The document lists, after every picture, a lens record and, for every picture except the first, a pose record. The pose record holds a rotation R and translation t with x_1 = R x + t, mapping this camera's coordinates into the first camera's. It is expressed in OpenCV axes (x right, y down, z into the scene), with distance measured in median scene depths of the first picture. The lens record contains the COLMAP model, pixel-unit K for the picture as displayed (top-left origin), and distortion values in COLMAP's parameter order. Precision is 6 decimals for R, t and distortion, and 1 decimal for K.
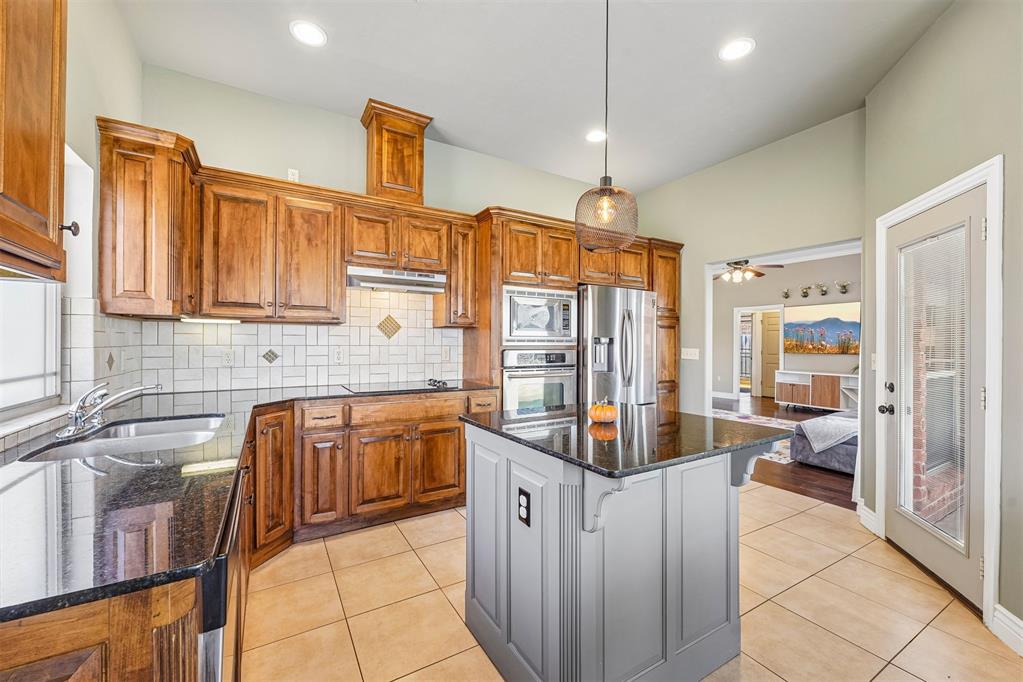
lens RADIAL K [[408.5, 0, 510.8], [0, 408.5, 343.2], [0, 0, 1]] dist [-0.001327, -0.000182]
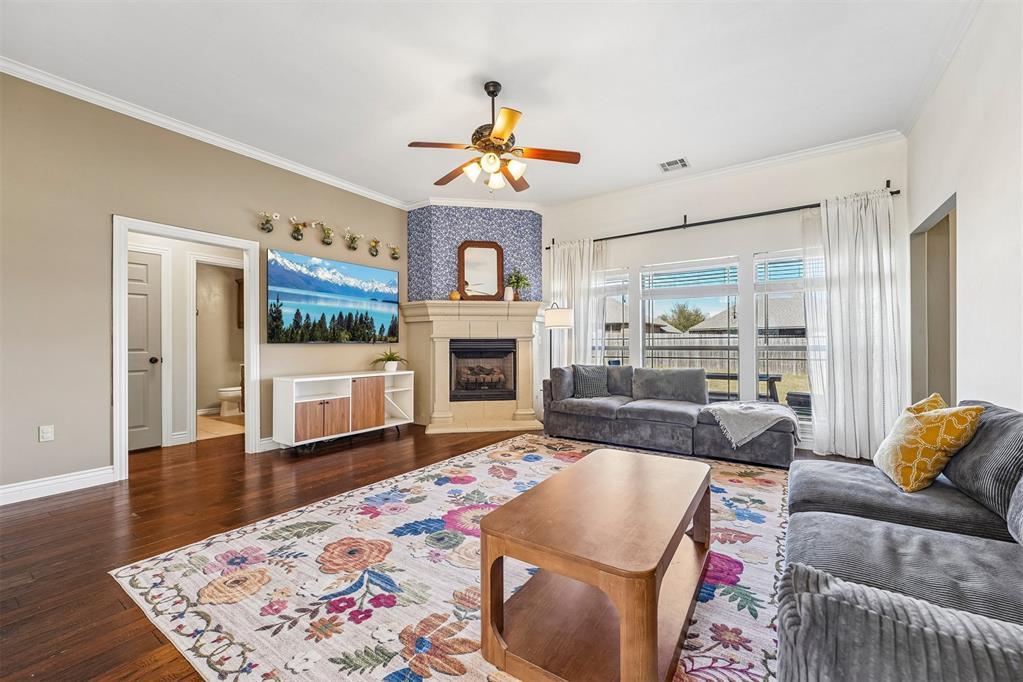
lens RADIAL K [[408.5, 0, 513.1], [0, 408.5, 343.0], [0, 0, 1]] dist [-0.001327, -0.000182]
pose [[-0.417906, -0.002229, 0.908488, 0.118776], [-0.000123, 0.999997, 0.002397, 0.026151], [-0.908490, 0.000890, -0.417905, 1.074825]]
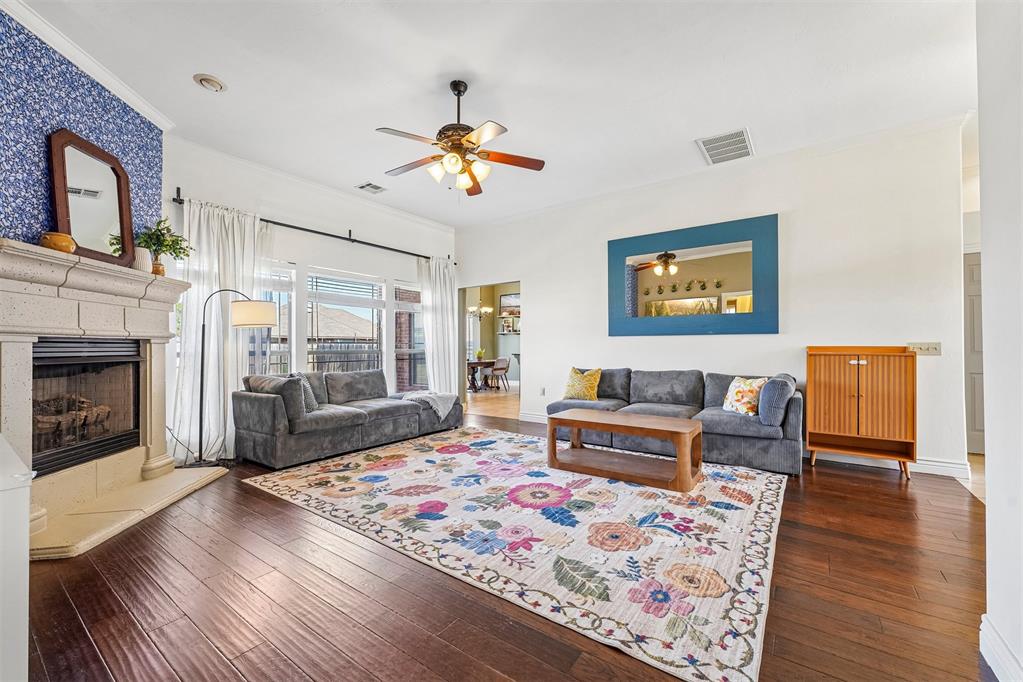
lens RADIAL K [[408.5, 0, 513.1], [0, 408.5, 341.6], [0, 0, 1]] dist [-0.001327, -0.000182]
pose [[-0.917496, -0.009824, -0.397623, 0.621081], [-0.003328, 0.999850, -0.017024, 0.029012], [0.397731, -0.014296, -0.917391, 1.315684]]
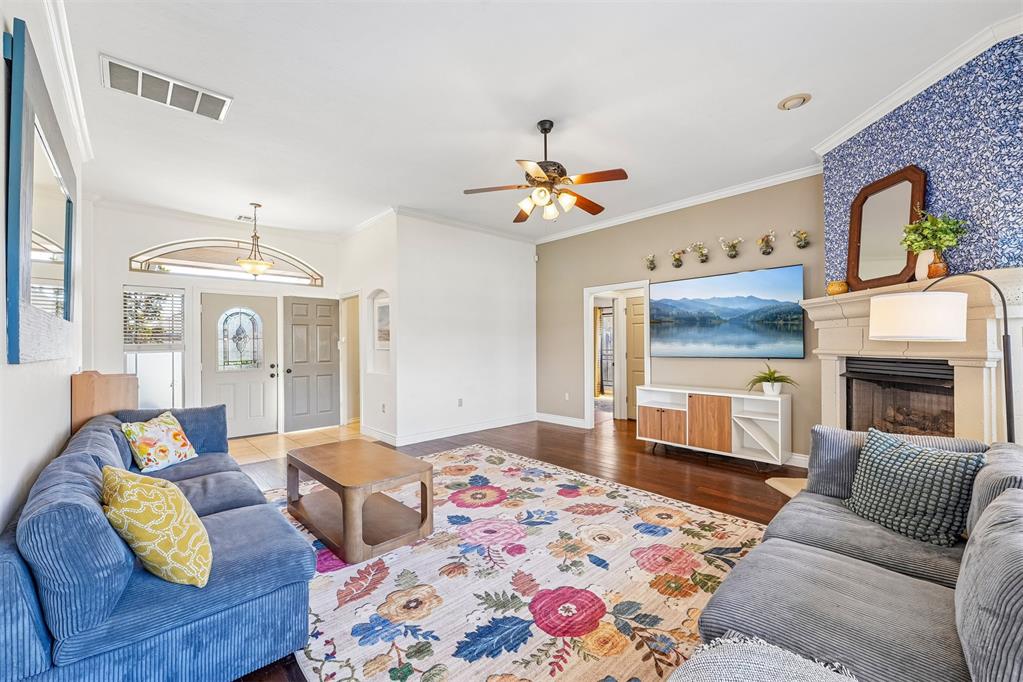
lens RADIAL K [[408.5, 0, 513.1], [0, 408.5, 341.1], [0, 0, 1]] dist [-0.001327, -0.000182]
pose [[0.977030, -0.012880, 0.212713, 0.377825], [0.014497, 0.999877, -0.006042, 0.000798], [-0.212608, 0.008987, 0.977096, 0.493212]]
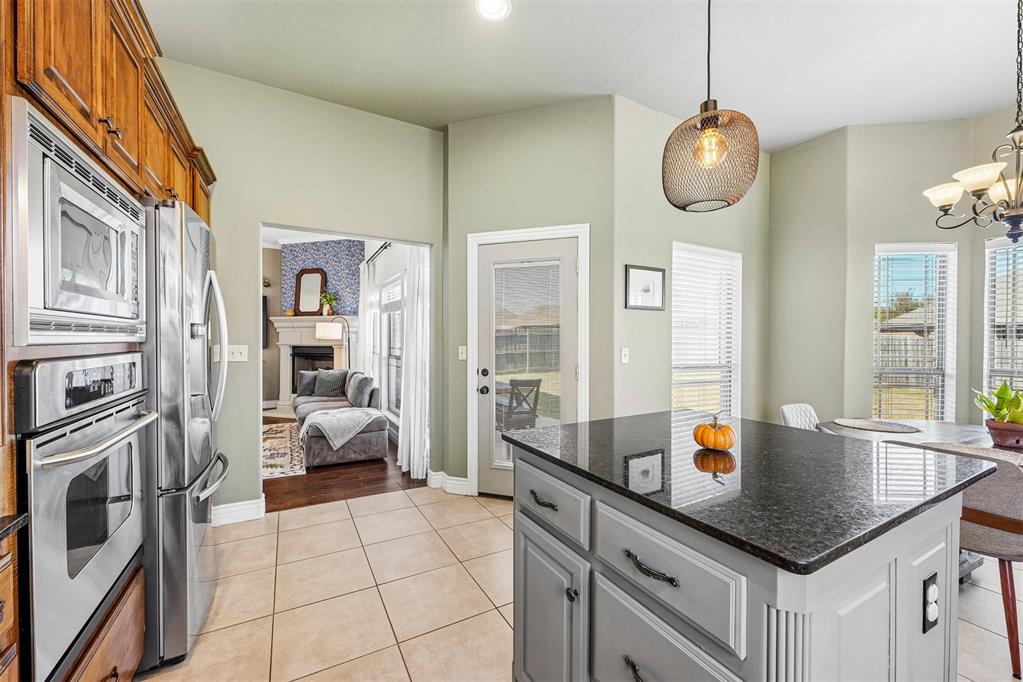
lens RADIAL K [[408.5, 0, 514.2], [0, 408.5, 343.1], [0, 0, 1]] dist [-0.001327, -0.000182]
pose [[0.031430, -0.013591, 0.999414, -0.113776], [-0.001381, 0.999906, 0.013641, 0.000326], [-0.999505, -0.001809, 0.031408, 0.305254]]
